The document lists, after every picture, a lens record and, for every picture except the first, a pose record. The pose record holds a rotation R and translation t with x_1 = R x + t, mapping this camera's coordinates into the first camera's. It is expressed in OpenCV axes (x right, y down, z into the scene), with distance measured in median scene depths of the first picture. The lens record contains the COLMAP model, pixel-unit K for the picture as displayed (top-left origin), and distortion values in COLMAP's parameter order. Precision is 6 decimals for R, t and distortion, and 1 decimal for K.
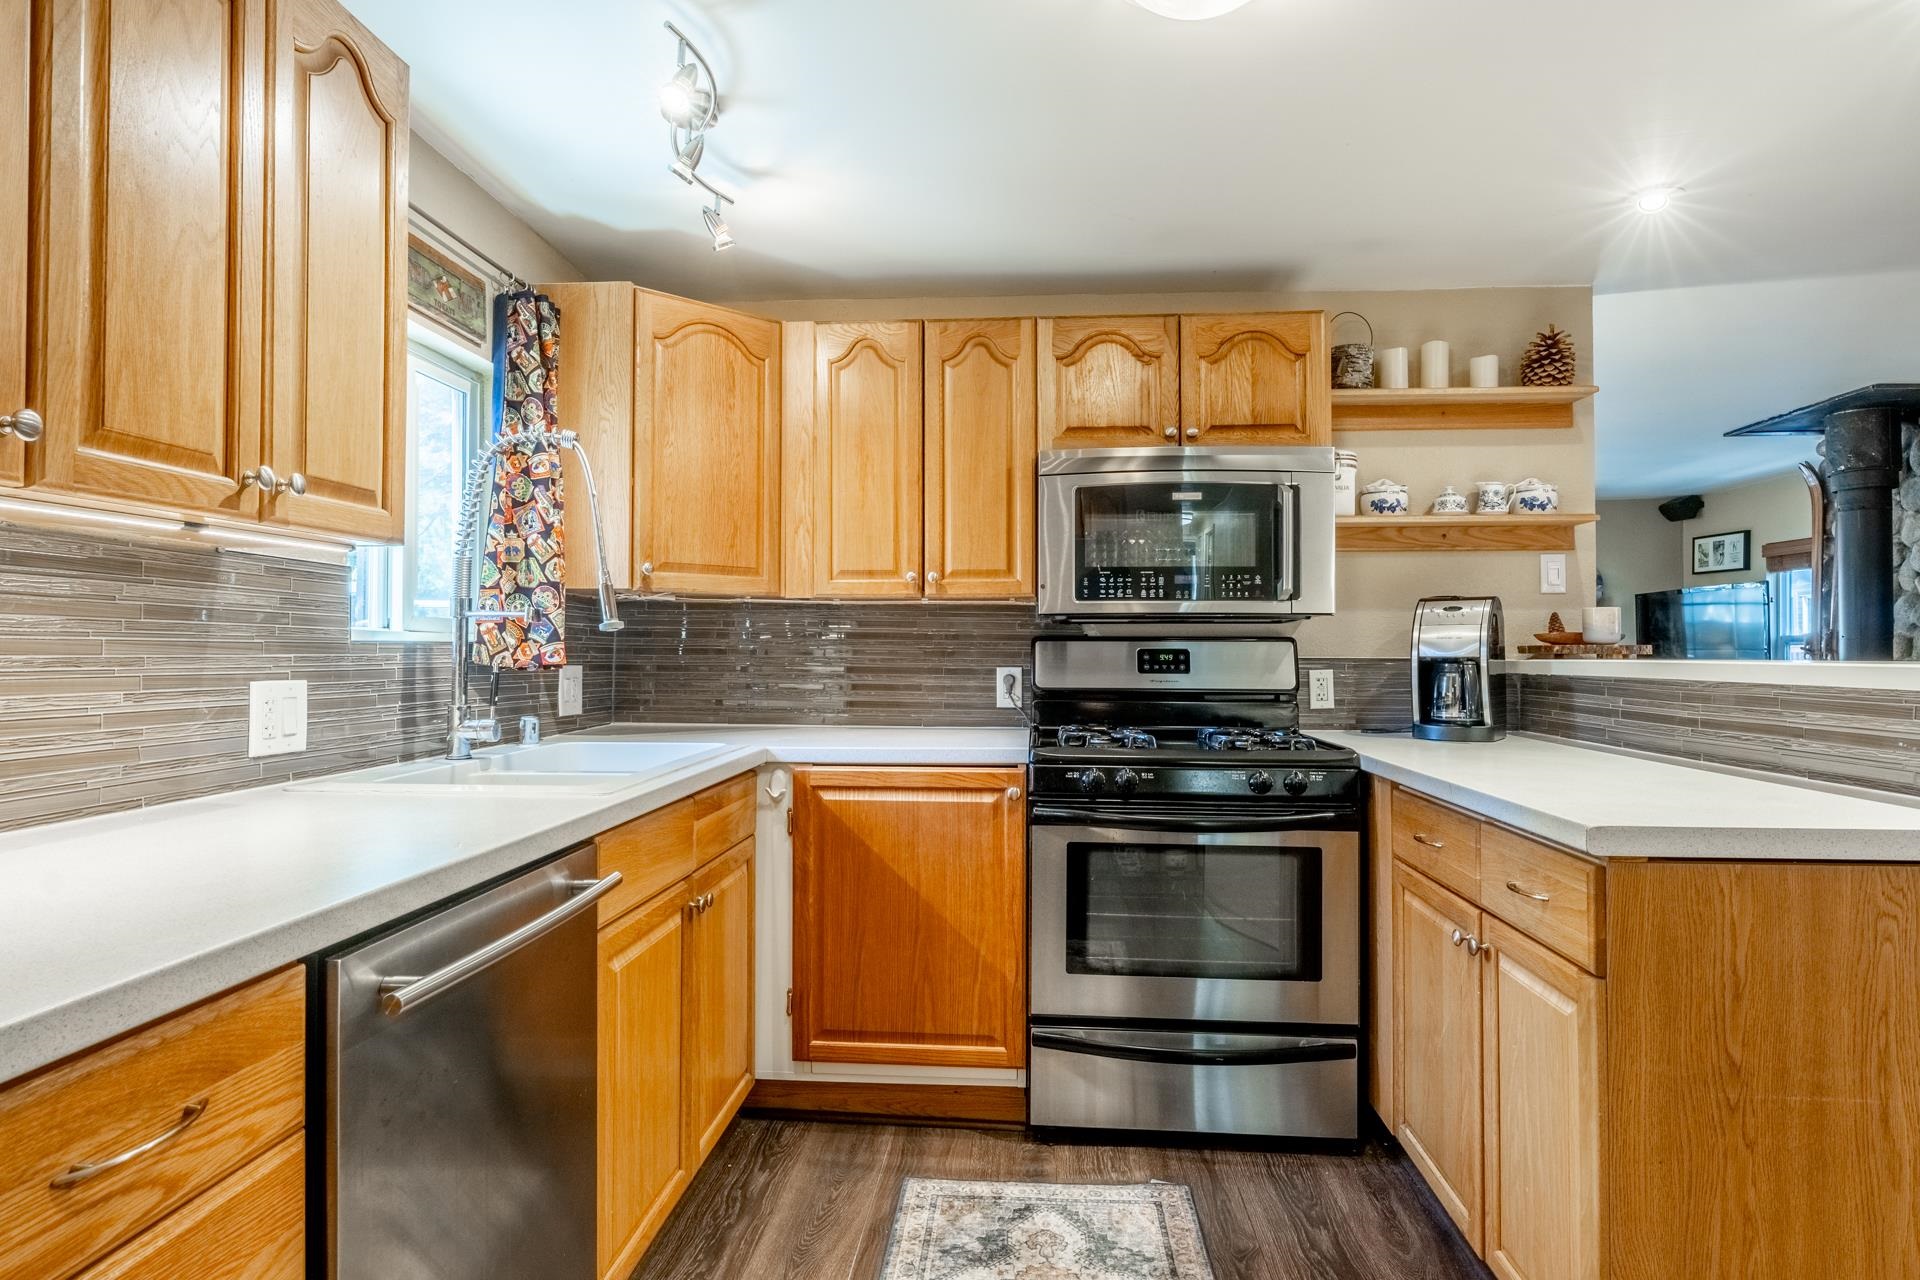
lens RADIAL K [[1015.4, 0, 967.2], [0, 1015.4, 639.1], [0, 0, 1]] dist [-0.001784, -0.000617]
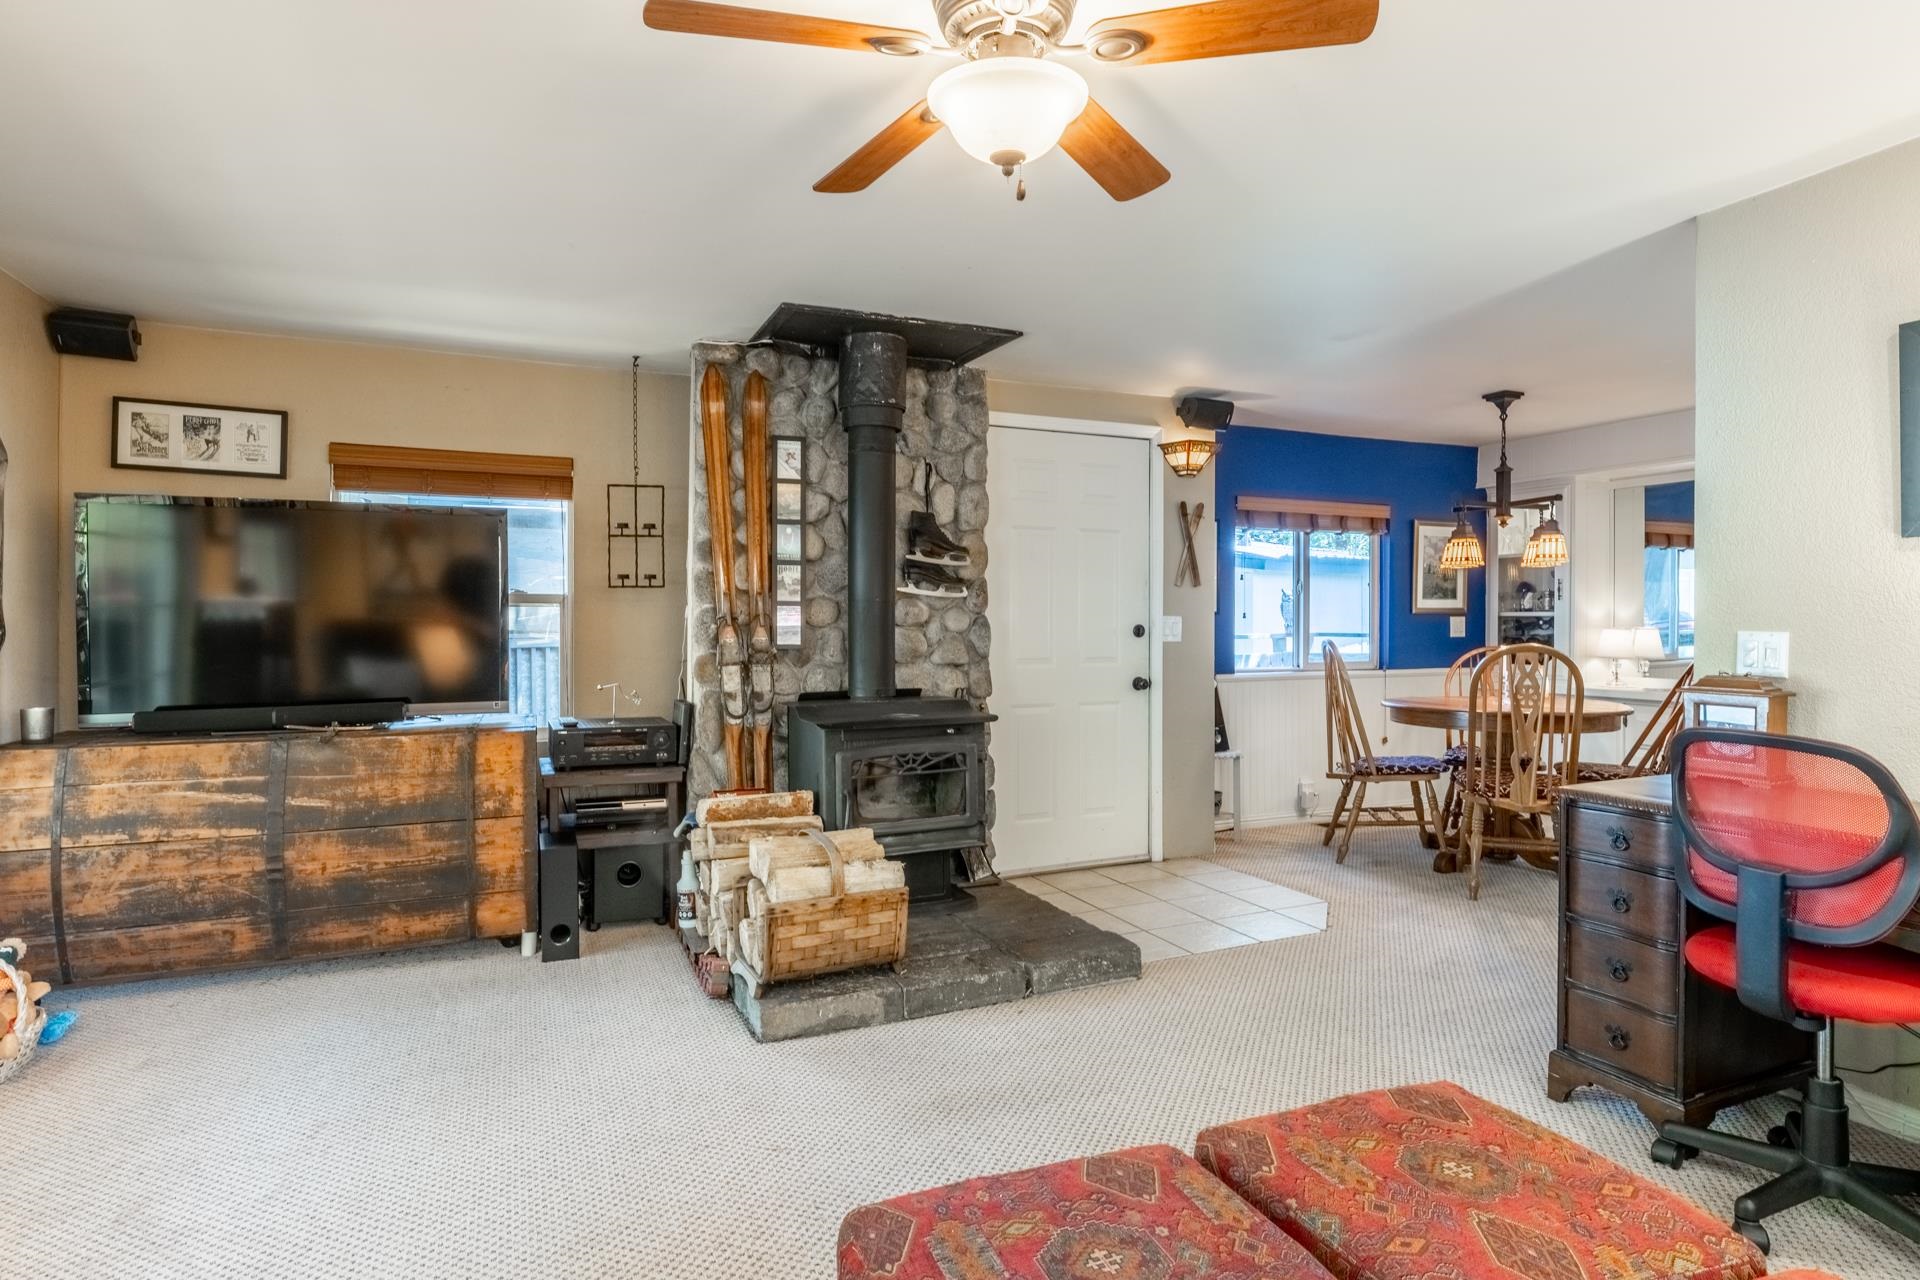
lens RADIAL K [[1015.4, 0, 973.0], [0, 1015.4, 628.9], [0, 0, 1]] dist [-0.001784, -0.000617]
pose [[-0.485683, -0.008434, 0.874095, 0.157638], [-0.011175, 0.999932, 0.003439, 0.033267], [-0.874064, -0.008098, -0.485744, 2.491862]]
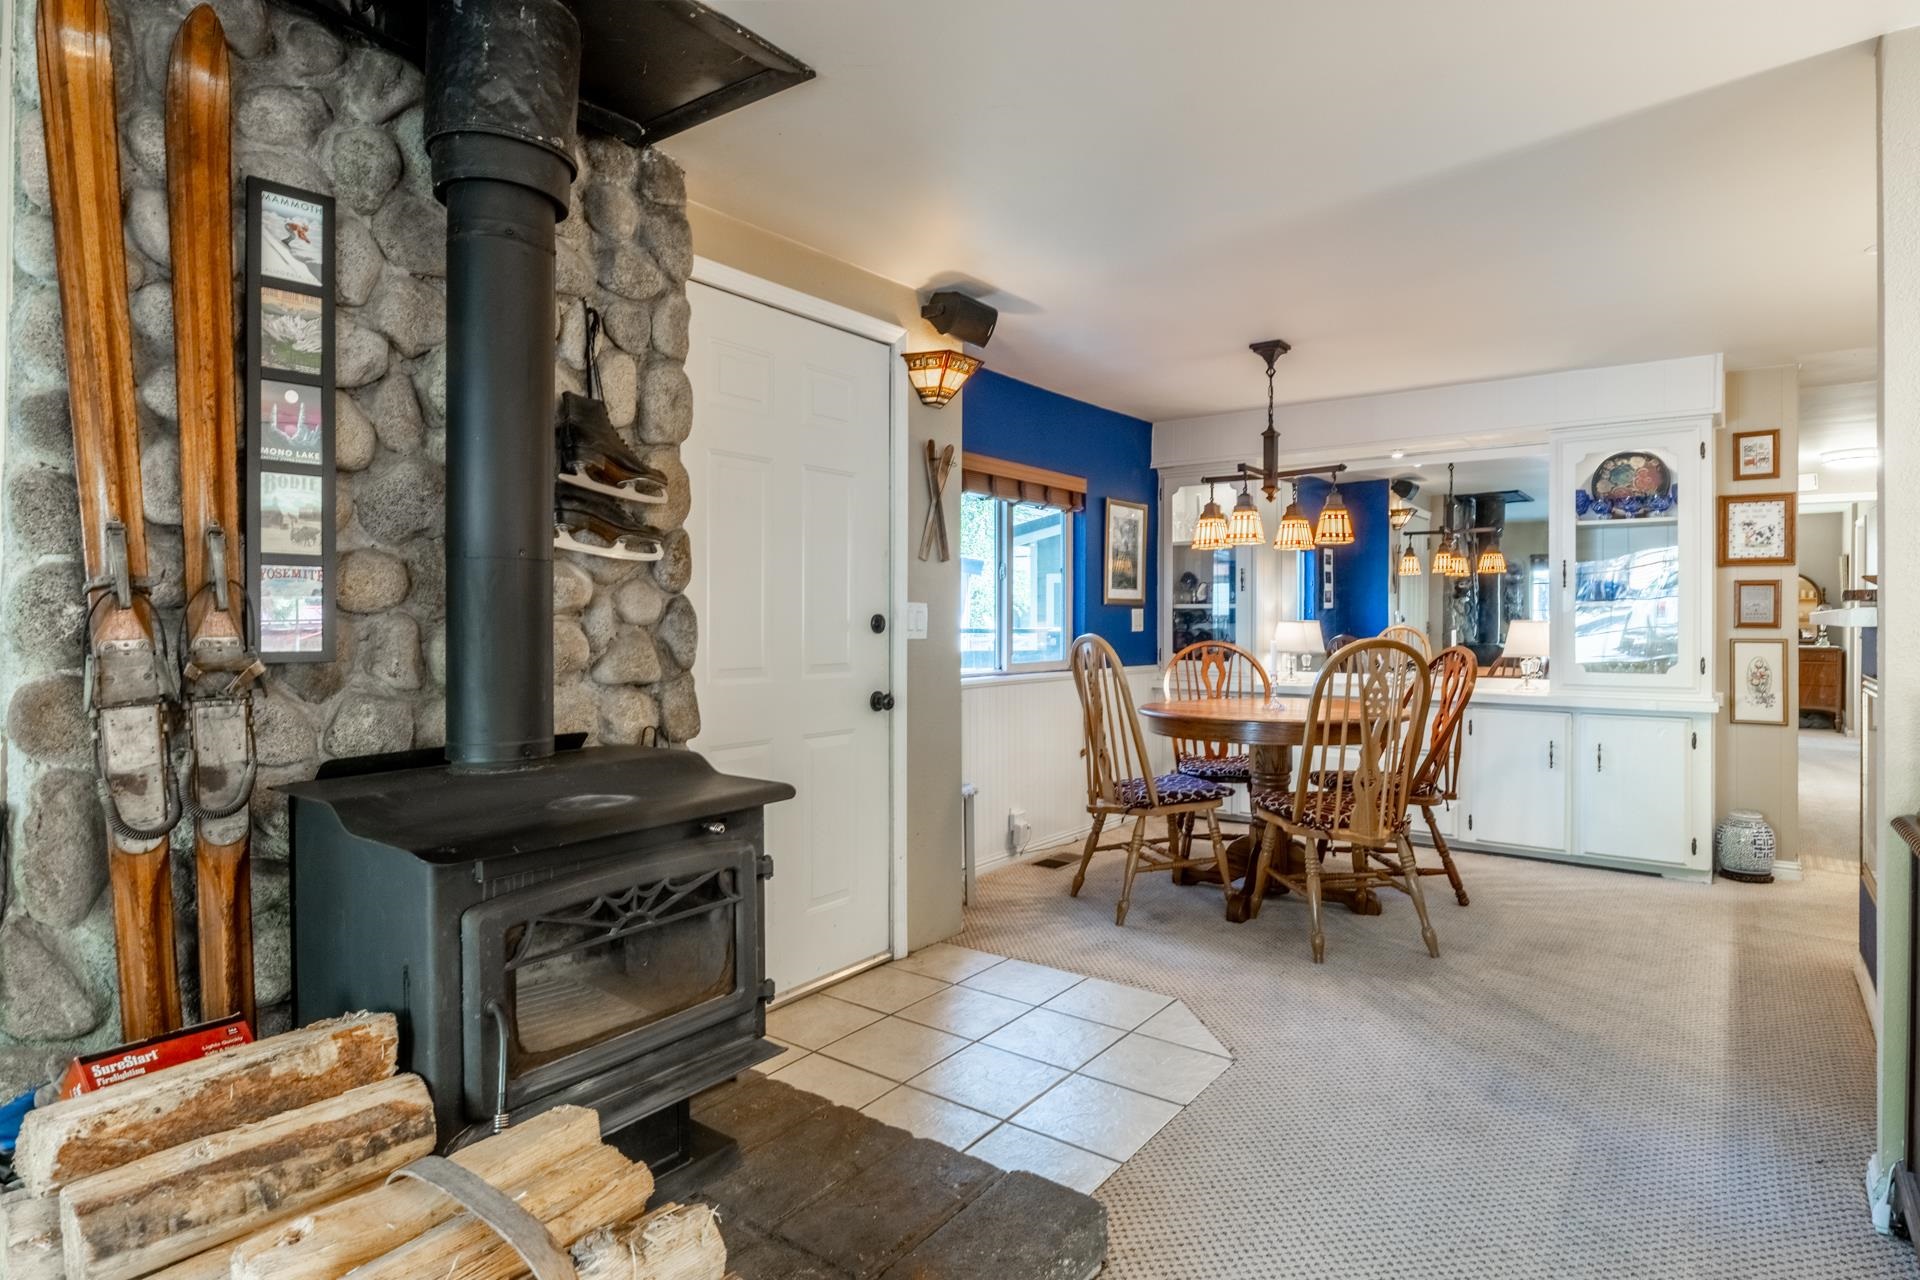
lens RADIAL K [[1015.4, 0, 970.9], [0, 1015.4, 618.3], [0, 0, 1]] dist [-0.001784, -0.000617]
pose [[-0.841242, -0.002974, 0.540651, 0.923416], [-0.009506, 0.999912, -0.009292, 0.045301], [-0.540575, -0.012956, -0.841196, 2.306238]]
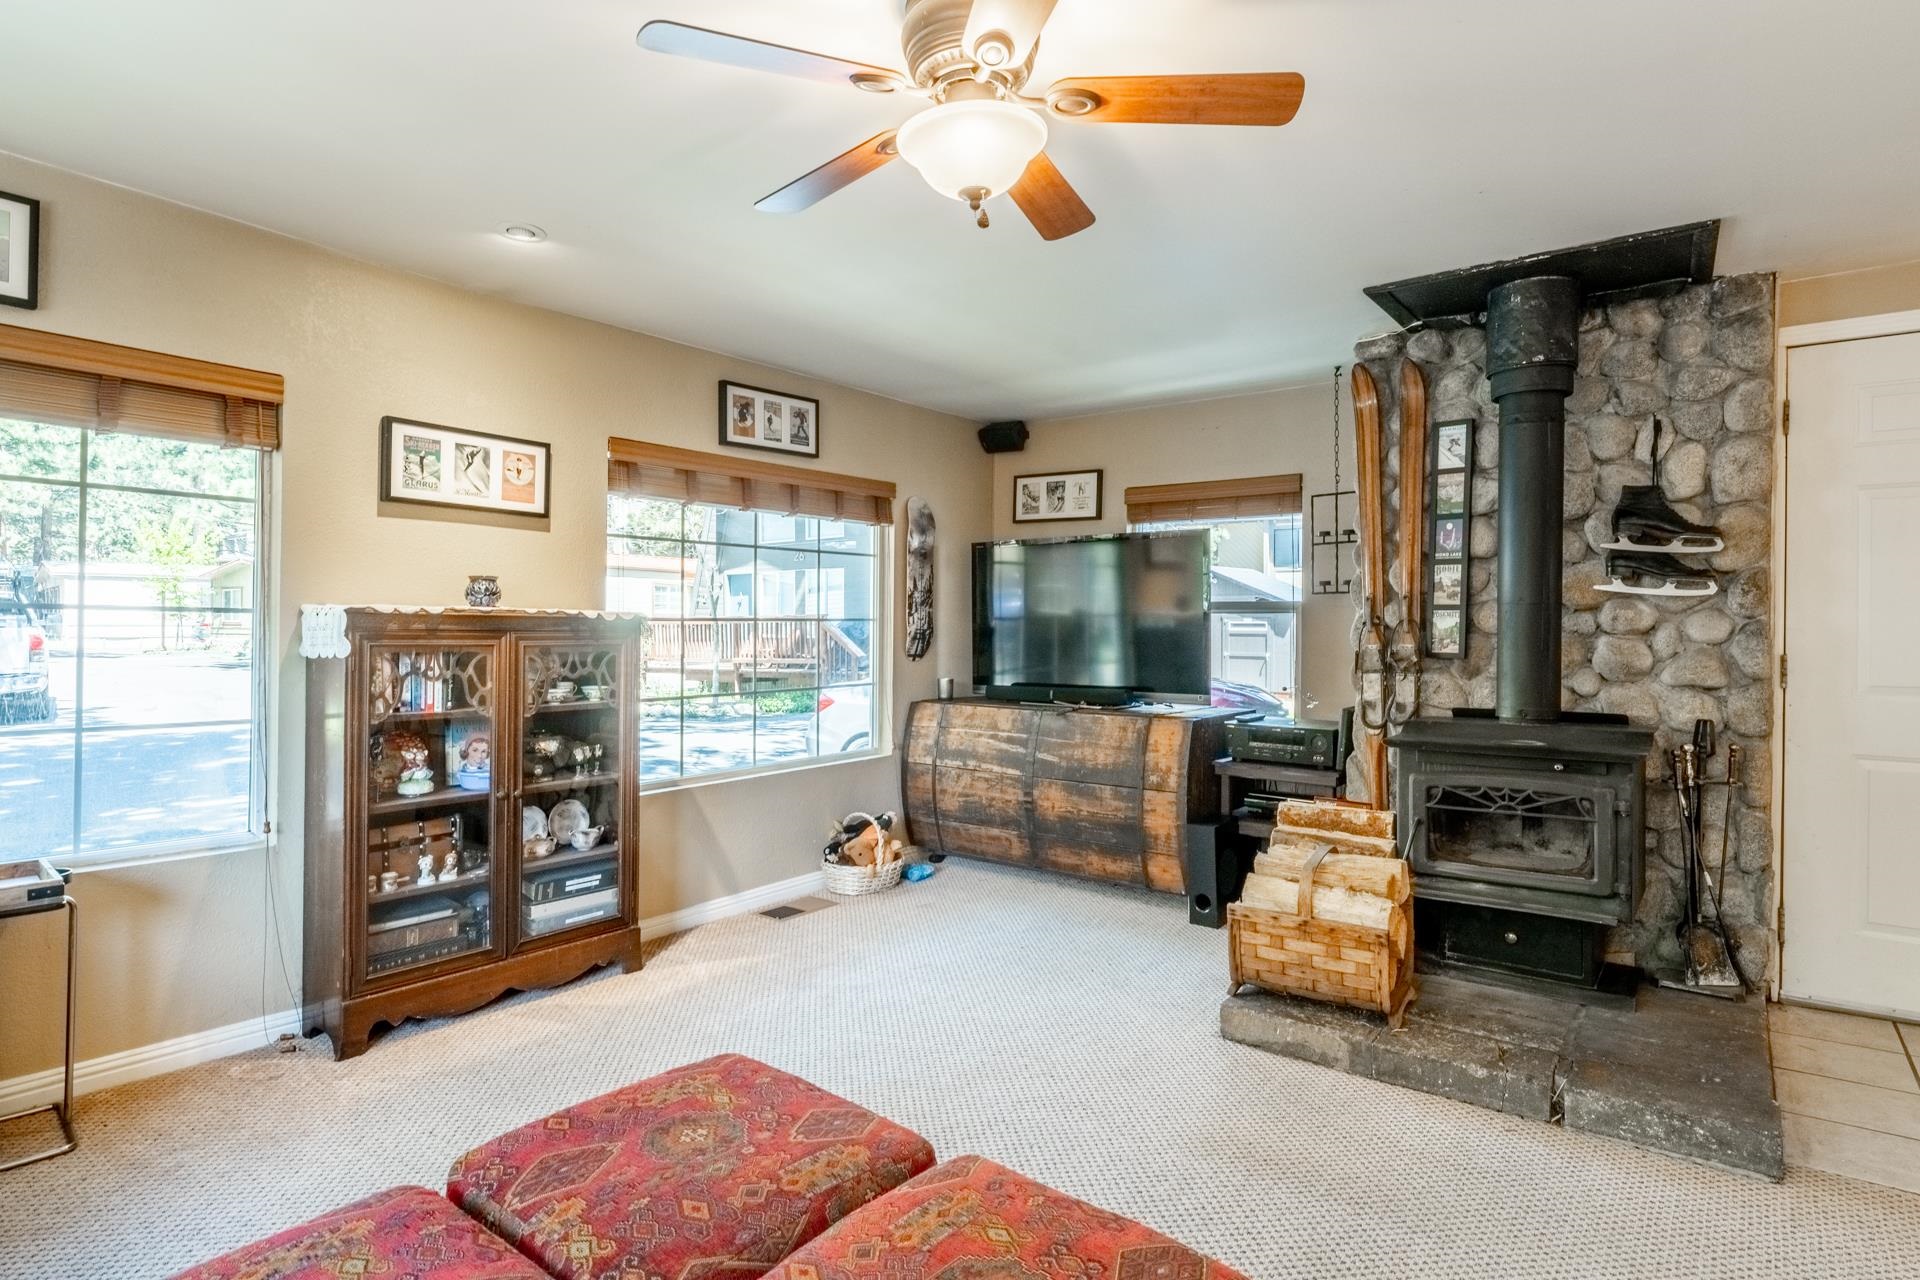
lens RADIAL K [[1015.4, 0, 968.4], [0, 1015.4, 623.2], [0, 0, 1]] dist [-0.001784, -0.000617]
pose [[0.535384, -0.000613, 0.844608, 0.119942], [-0.011486, 0.999902, 0.008007, 0.020702], [-0.844530, -0.013988, 0.535325, 1.760634]]
